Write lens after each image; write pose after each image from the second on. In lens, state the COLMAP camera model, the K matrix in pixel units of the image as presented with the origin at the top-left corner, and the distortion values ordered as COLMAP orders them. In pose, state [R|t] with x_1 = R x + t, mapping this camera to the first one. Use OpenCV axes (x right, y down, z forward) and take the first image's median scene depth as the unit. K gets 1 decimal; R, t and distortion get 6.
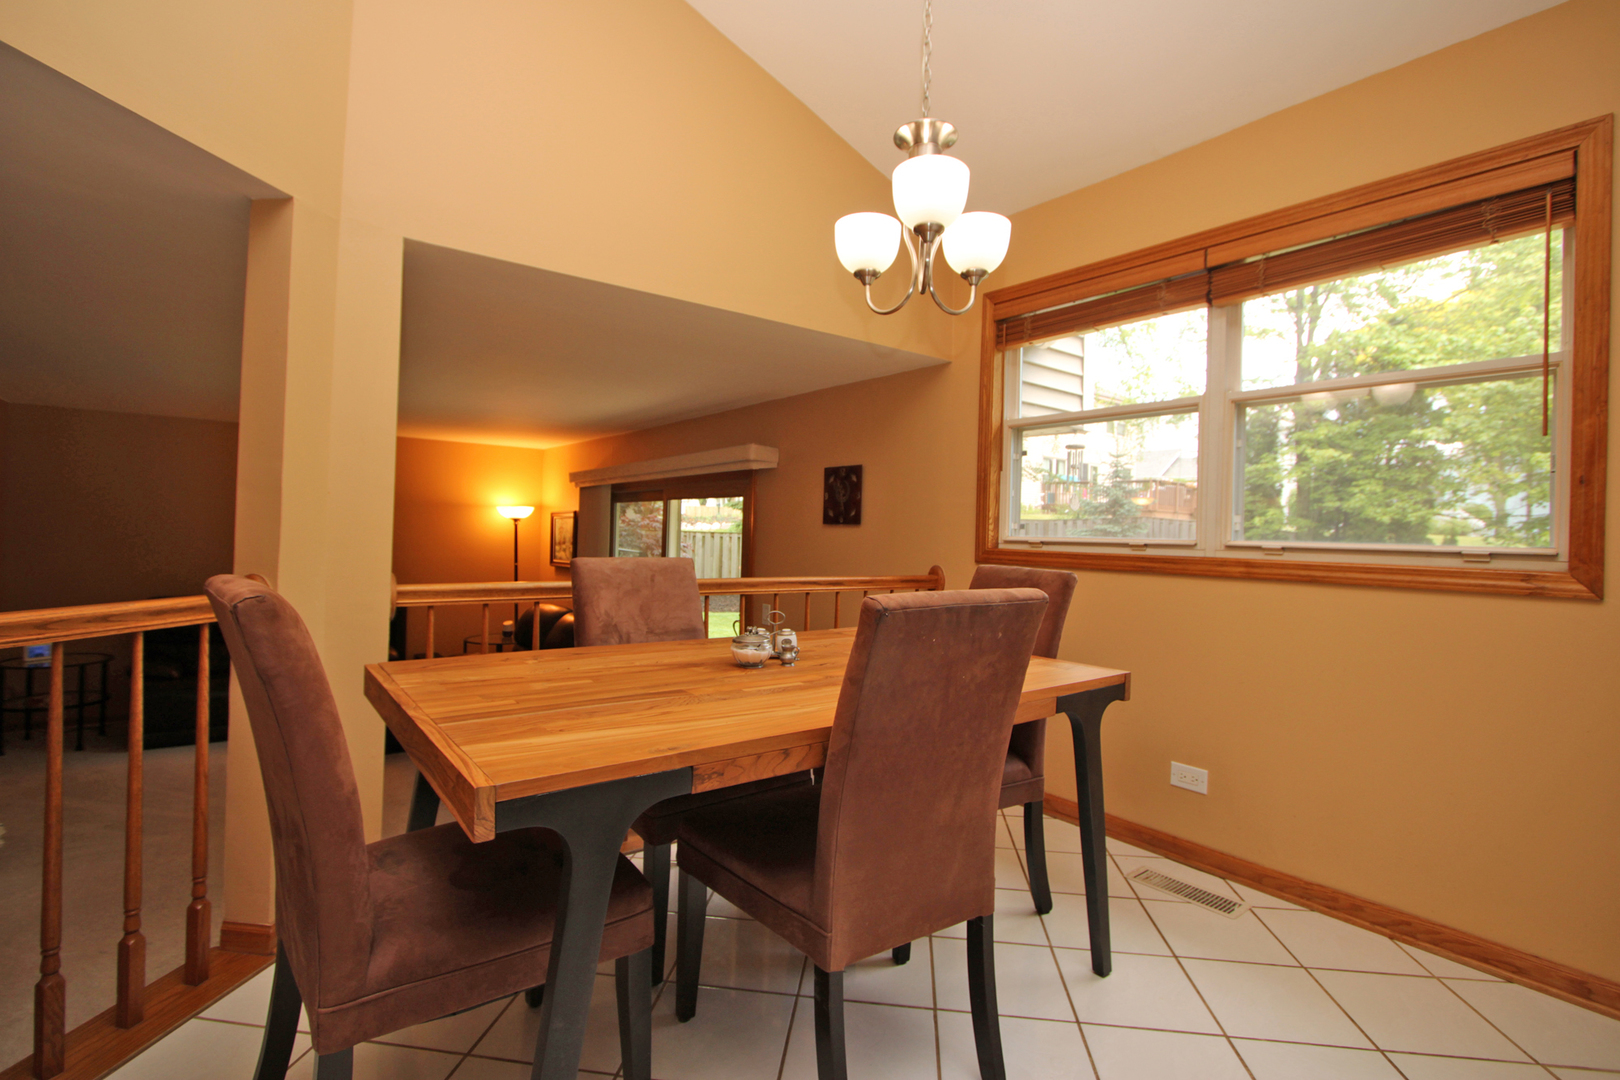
lens RADIAL K [[768.2, 0, 824.3], [0, 768.2, 535.5], [0, 0, 1]] dist [-0.014967, 0.000540]
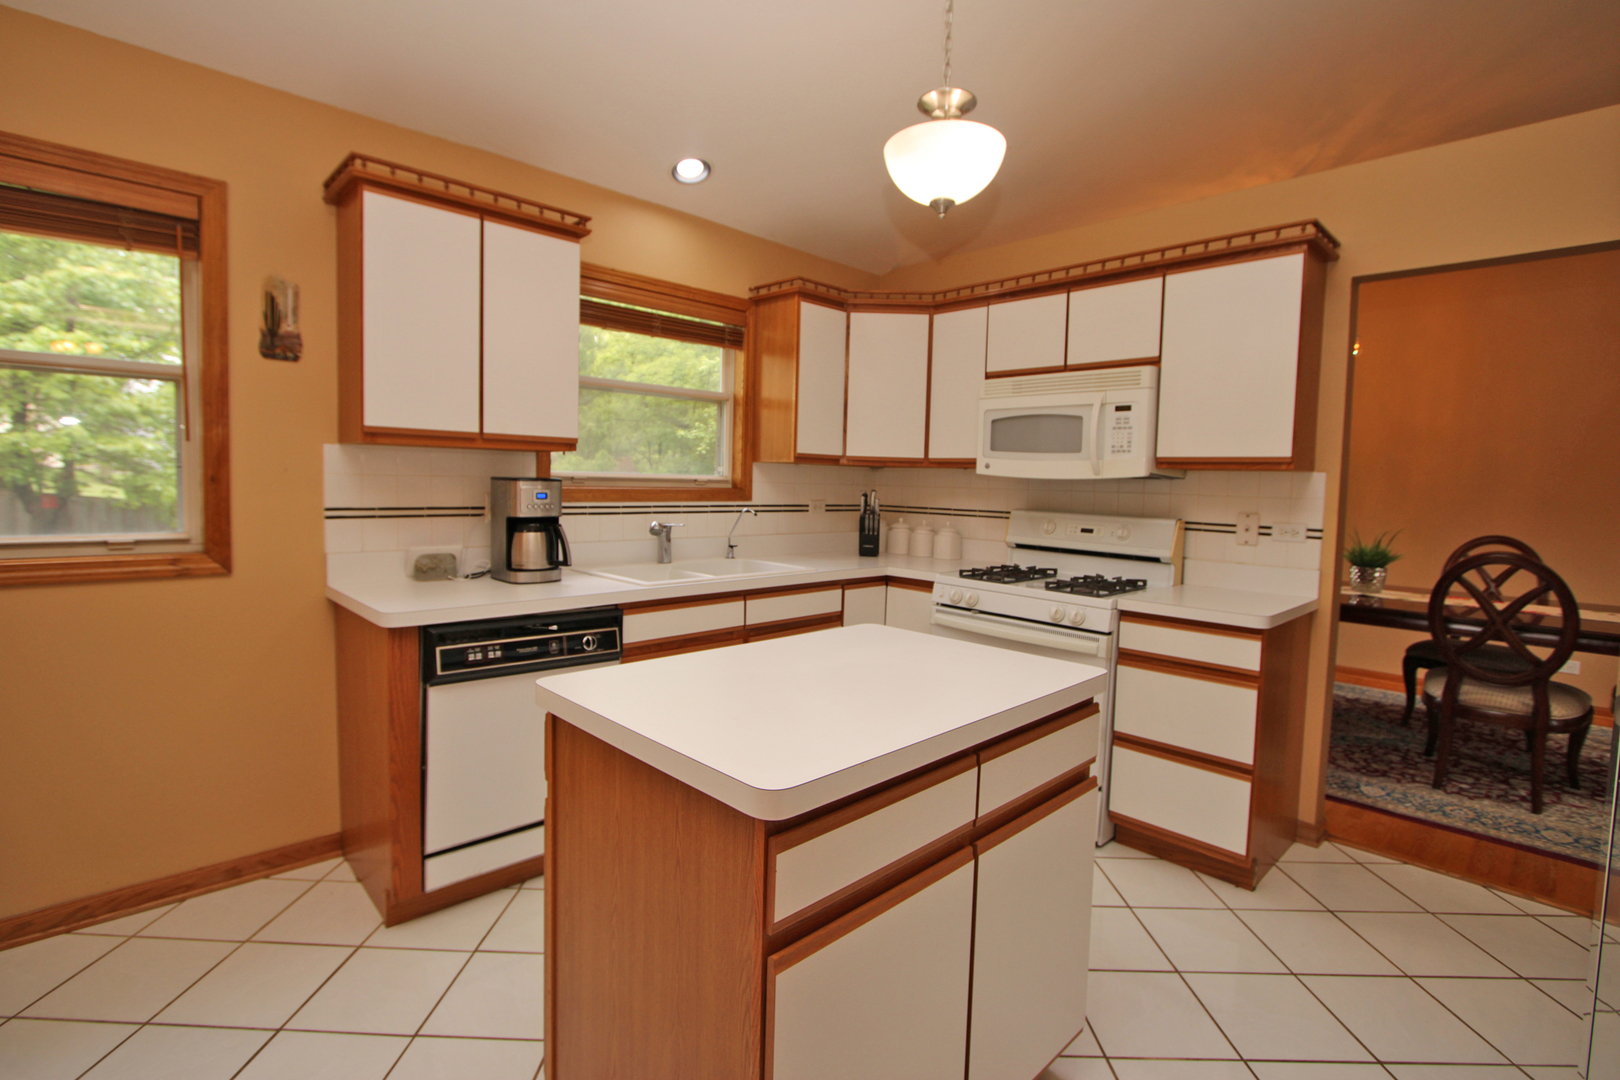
lens RADIAL K [[763.5, 0, 813.1], [0, 763.5, 530.8], [0, 0, 1]] dist [-0.019865, 0.000930]
pose [[-0.107883, -0.095856, 0.989532, -0.190430], [-0.028018, 0.995239, 0.093354, -0.077124], [-0.993769, -0.017653, -0.110055, 0.099336]]
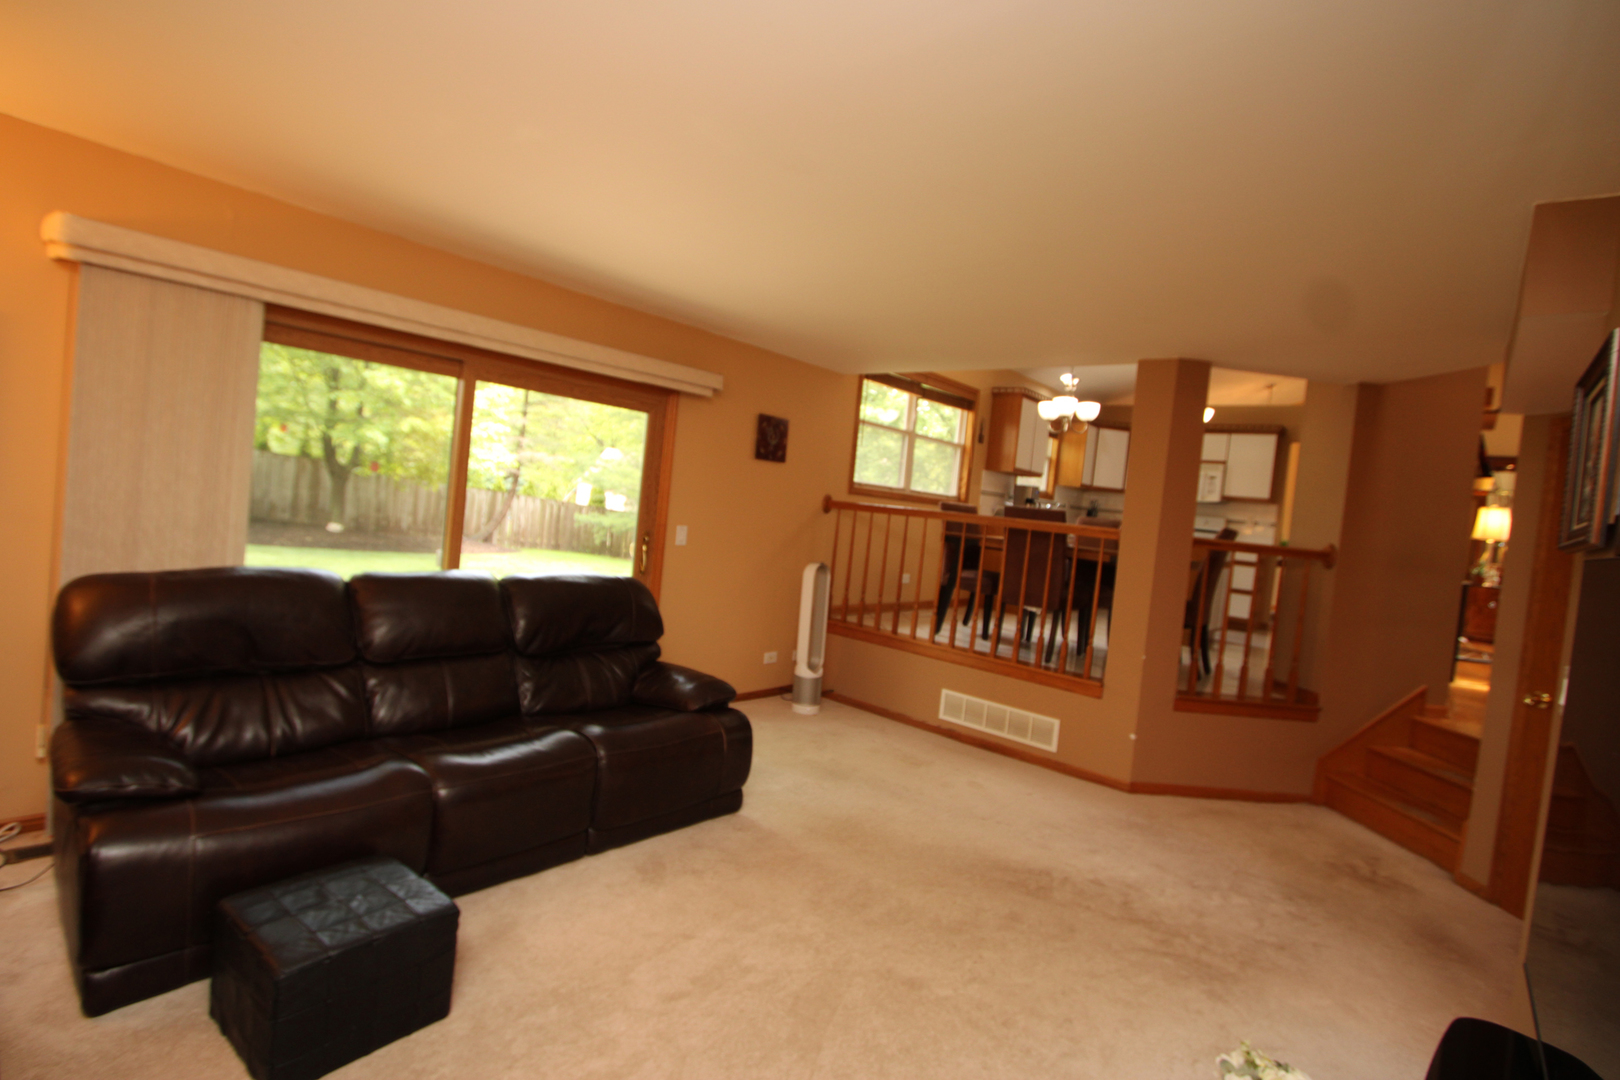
lens RADIAL K [[763.5, 0, 813.1], [0, 763.5, 530.8], [0, 0, 1]] dist [-0.019865, 0.000930]
pose [[-0.198228, -0.082812, 0.976651, -1.679017], [-0.107052, 0.992293, 0.062410, 0.020954], [-0.974292, -0.092181, -0.205566, 1.553376]]
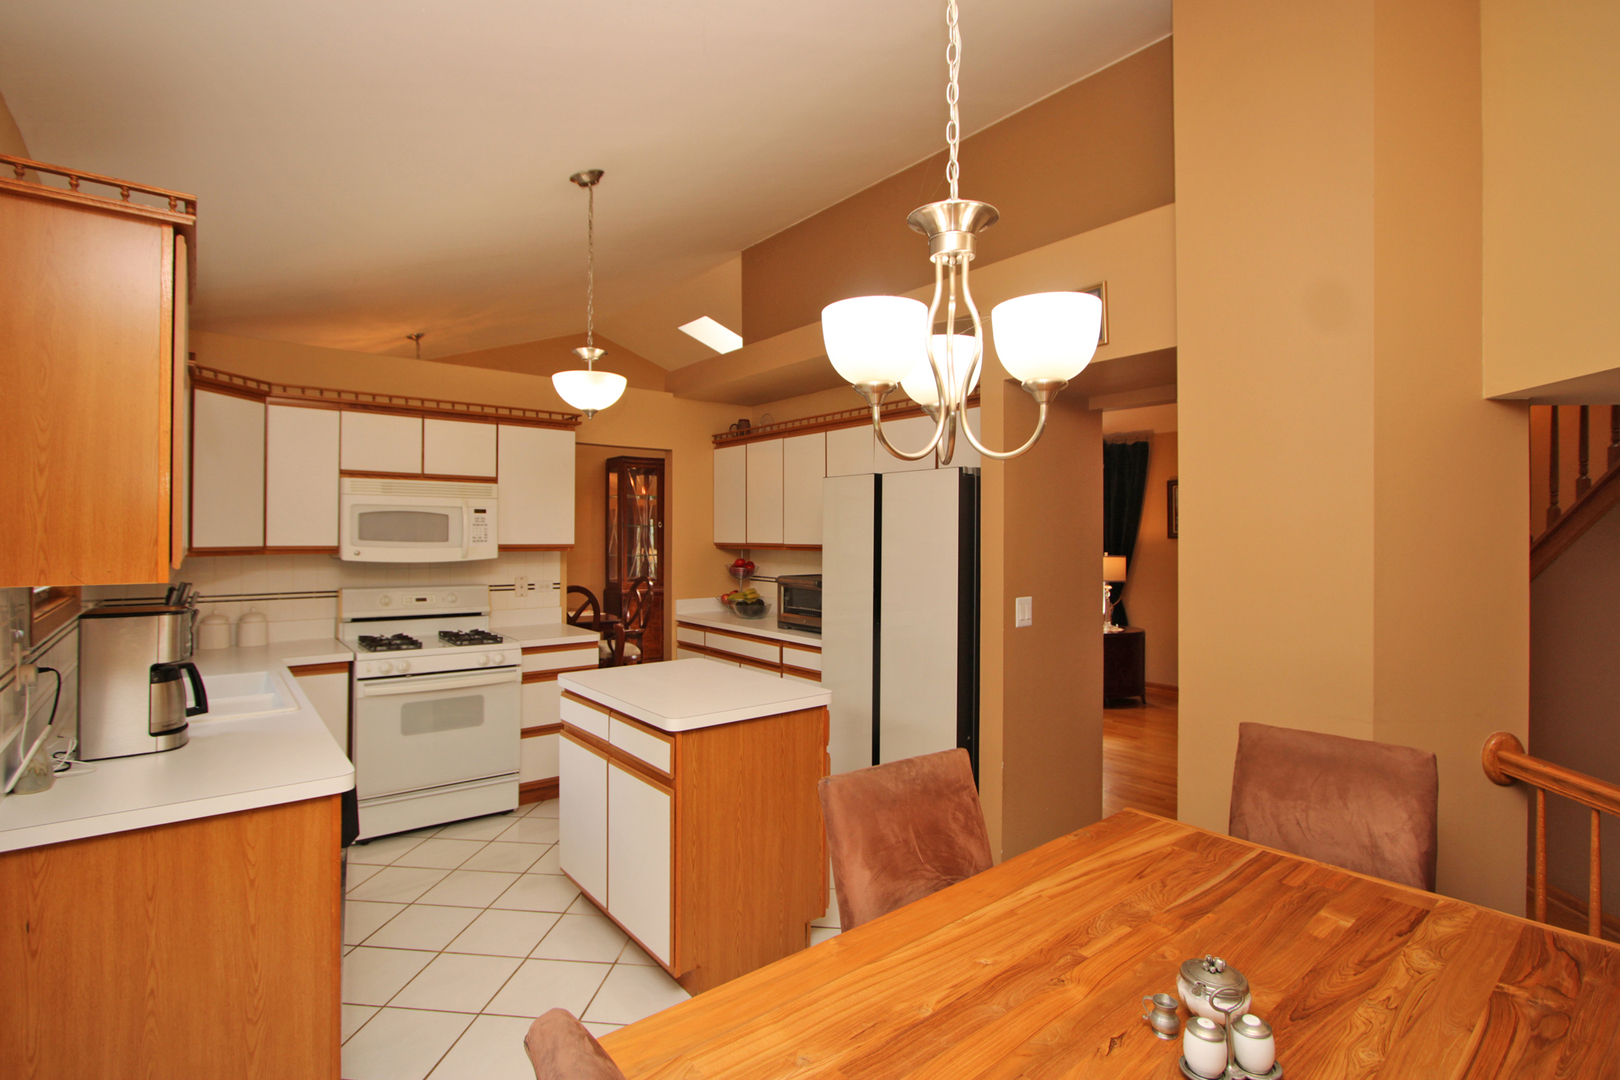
lens RADIAL K [[763.5, 0, 813.1], [0, 763.5, 530.8], [0, 0, 1]] dist [-0.019865, 0.000930]
pose [[-0.999258, -0.033128, -0.019637, 0.148132], [-0.033081, 0.999449, -0.002717, -0.132000], [0.019717, -0.002065, -0.999803, 0.978969]]
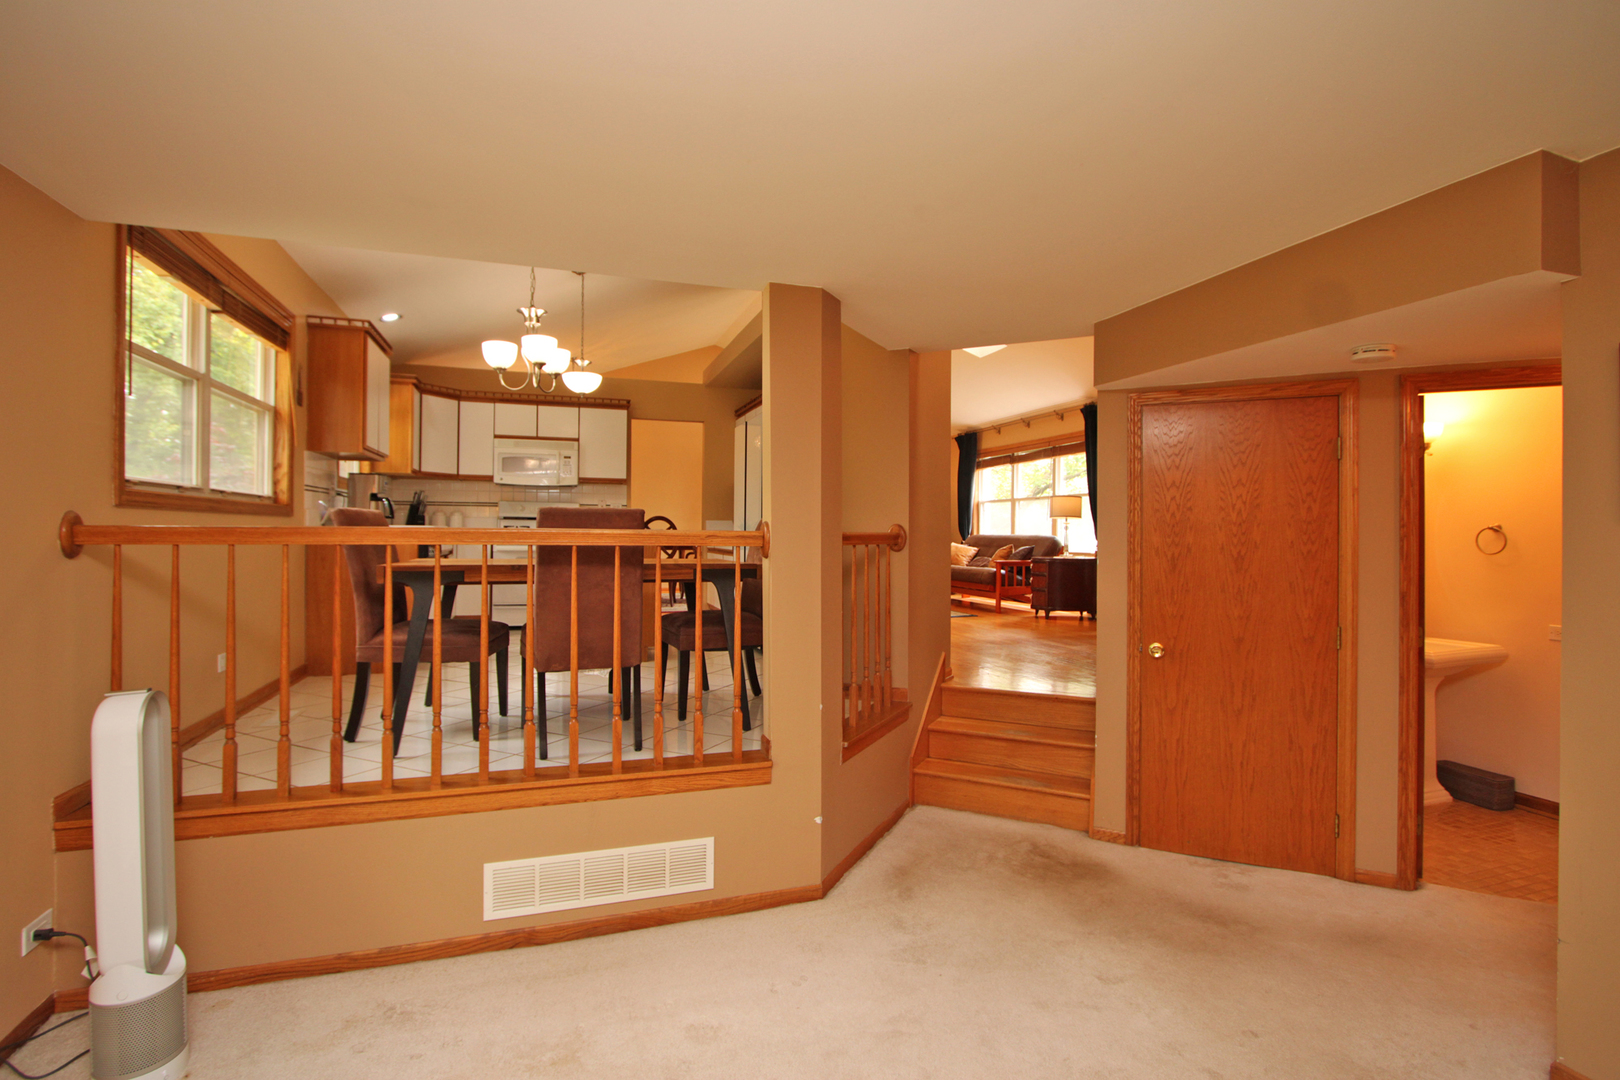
lens RADIAL K [[763.5, 0, 813.1], [0, 763.5, 530.8], [0, 0, 1]] dist [-0.019865, 0.000930]
pose [[-0.944179, -0.032199, 0.327855, -0.789894], [-0.031356, 0.999477, 0.007860, 0.034979], [-0.327937, -0.002859, -0.944695, 1.602020]]
